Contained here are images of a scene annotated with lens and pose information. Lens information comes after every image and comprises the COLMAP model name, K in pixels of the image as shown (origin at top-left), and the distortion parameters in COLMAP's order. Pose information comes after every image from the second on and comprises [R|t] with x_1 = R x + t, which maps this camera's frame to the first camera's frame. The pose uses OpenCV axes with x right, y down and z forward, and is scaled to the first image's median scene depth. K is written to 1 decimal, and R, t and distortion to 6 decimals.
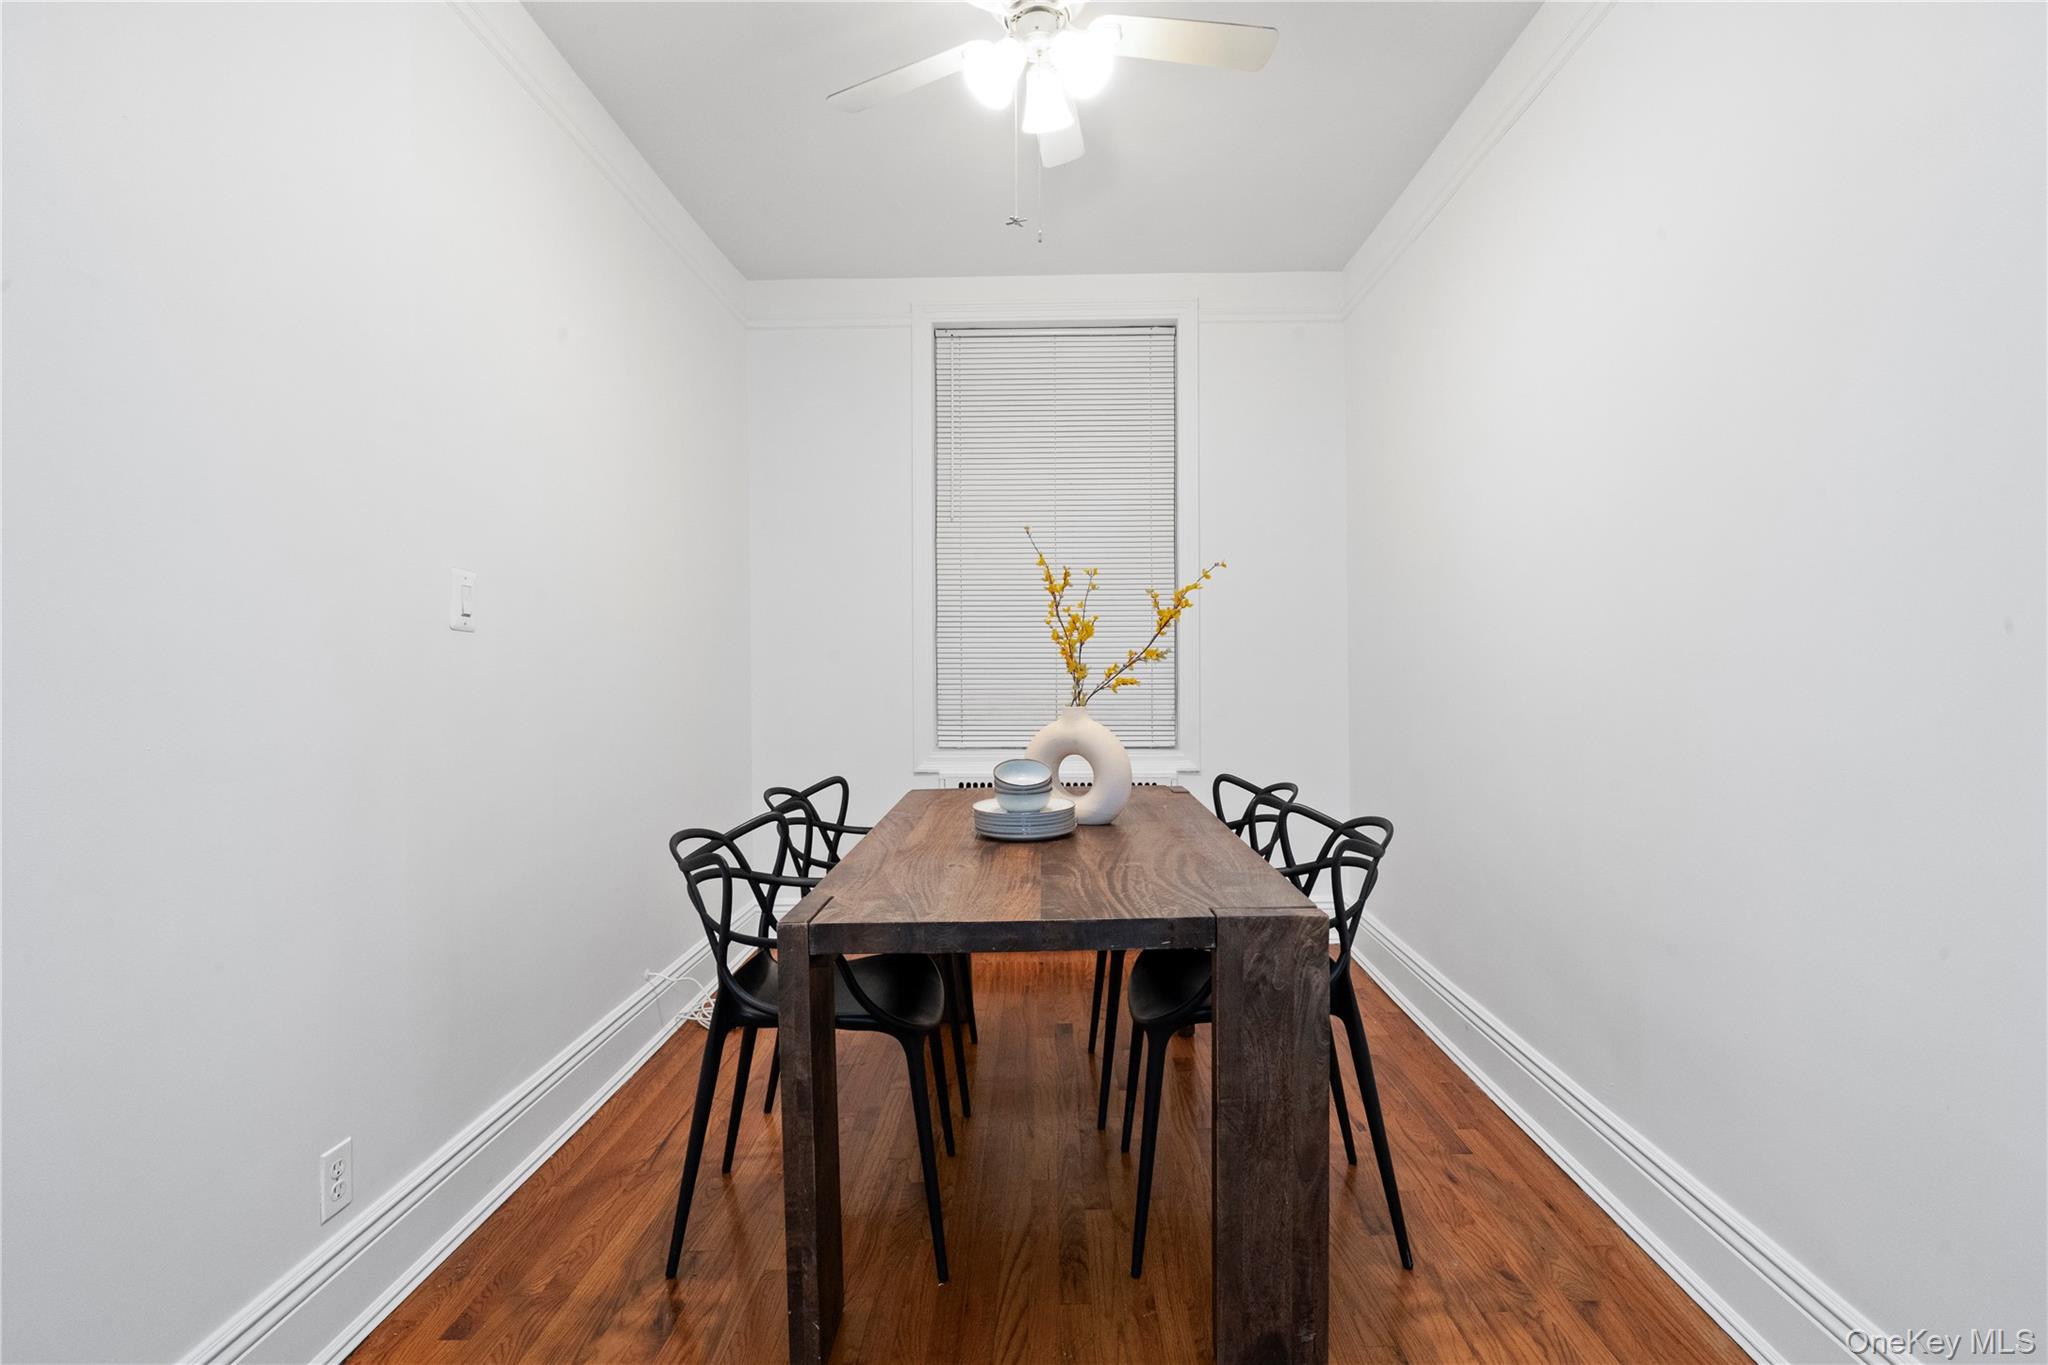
lens RADIAL K [[970.0, 0, 1032.2], [0, 970.0, 663.1], [0, 0, 1]] dist [-0.001909, -0.000222]
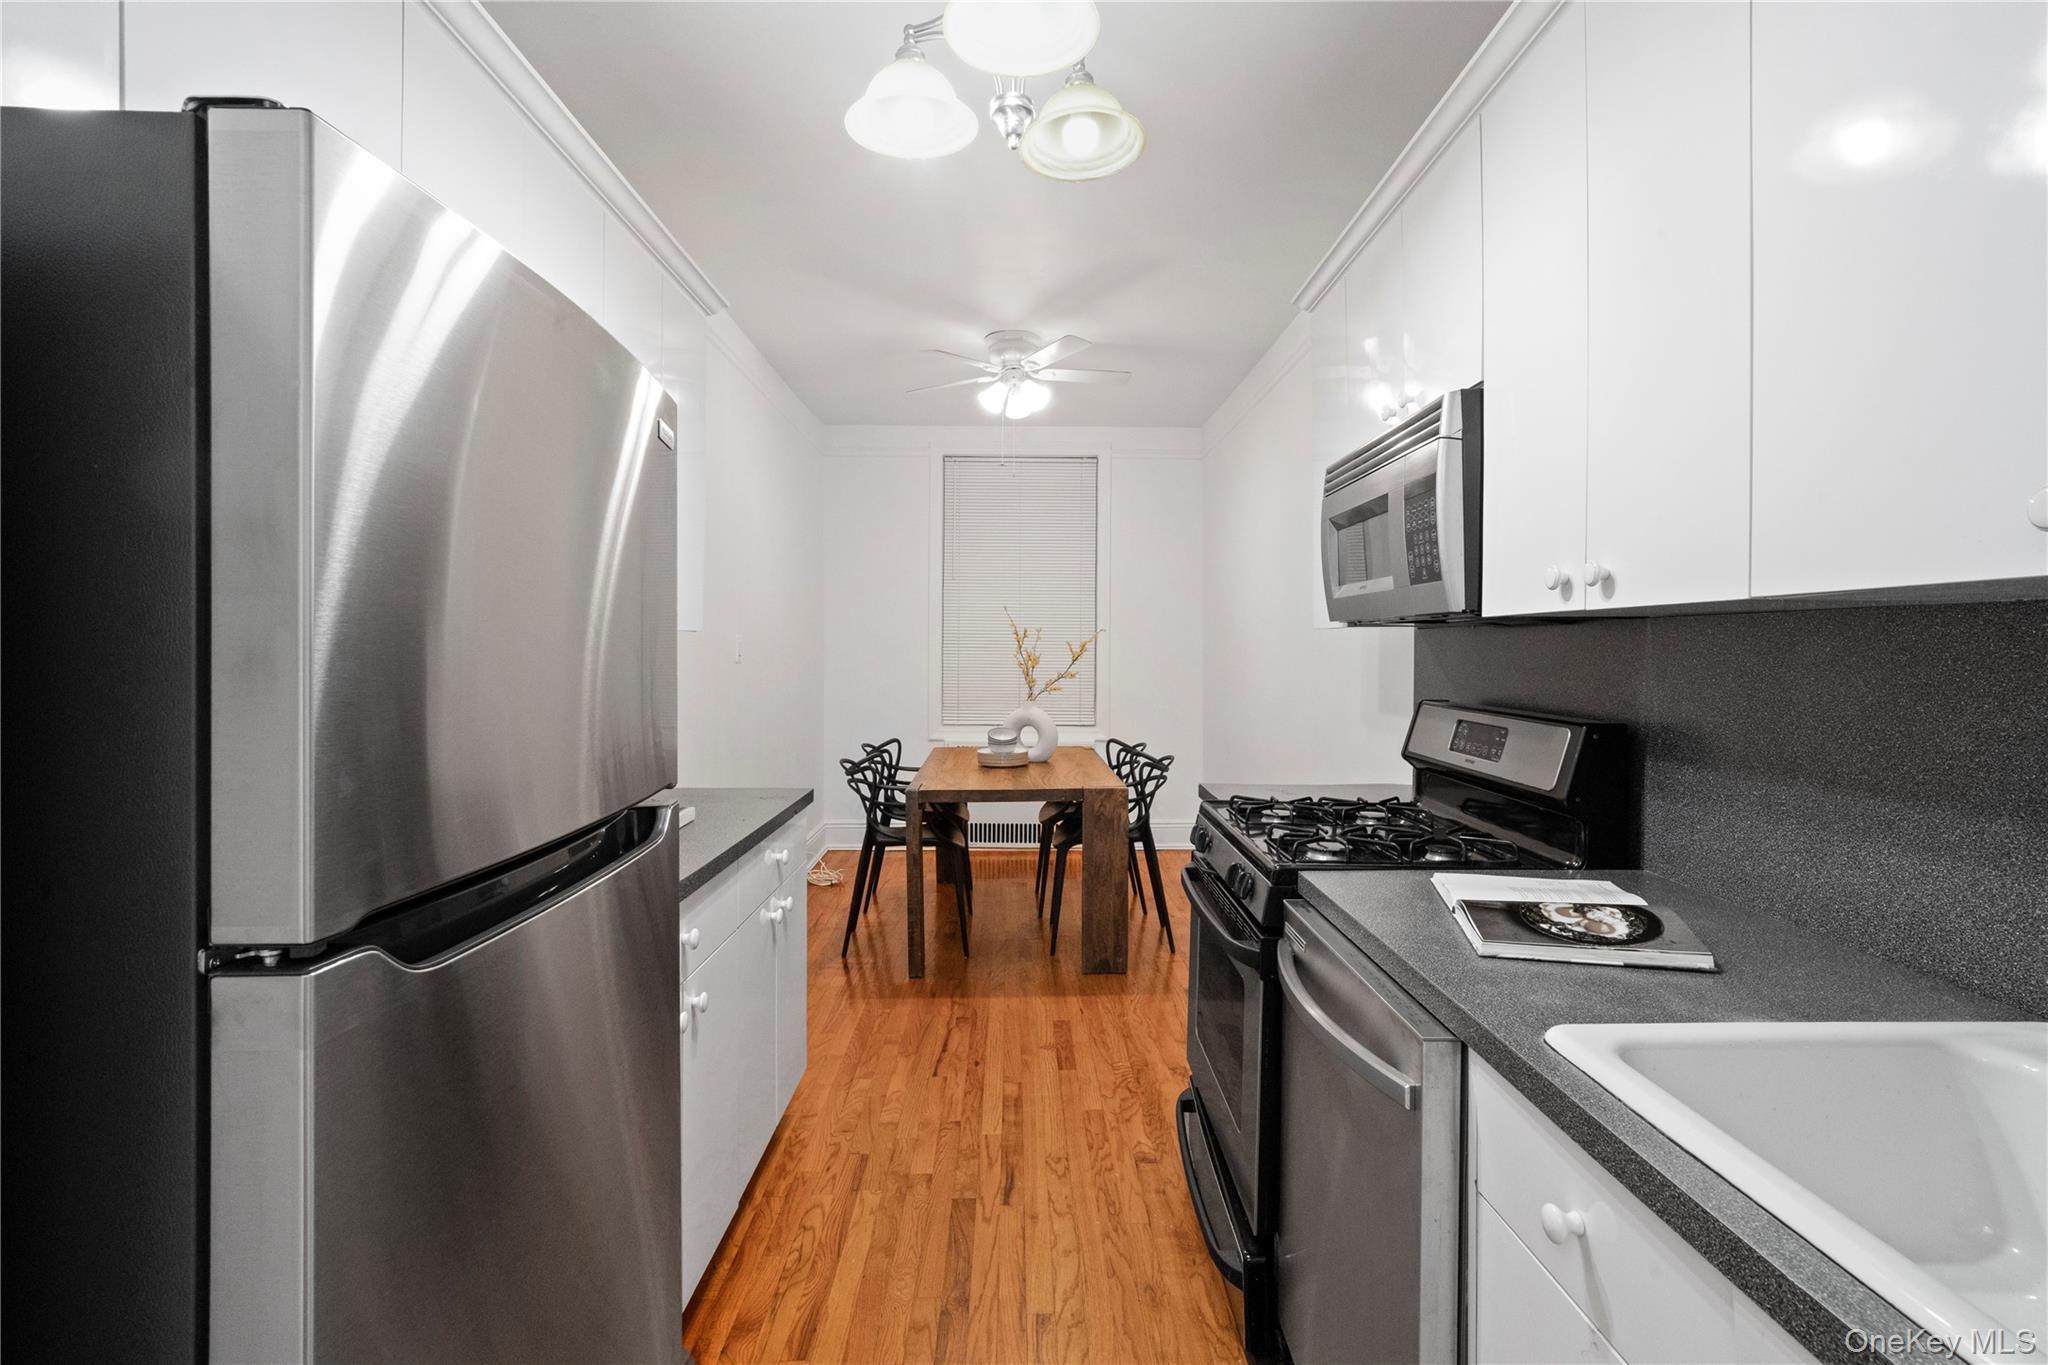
lens RADIAL K [[970.0, 0, 1032.2], [0, 970.0, 663.1], [0, 0, 1]] dist [-0.001909, -0.000222]
pose [[0.999123, 0.010651, 0.040501, -0.029396], [-0.011249, 0.999831, 0.014569, -0.060367], [-0.040339, -0.015012, 0.999073, -0.951080]]
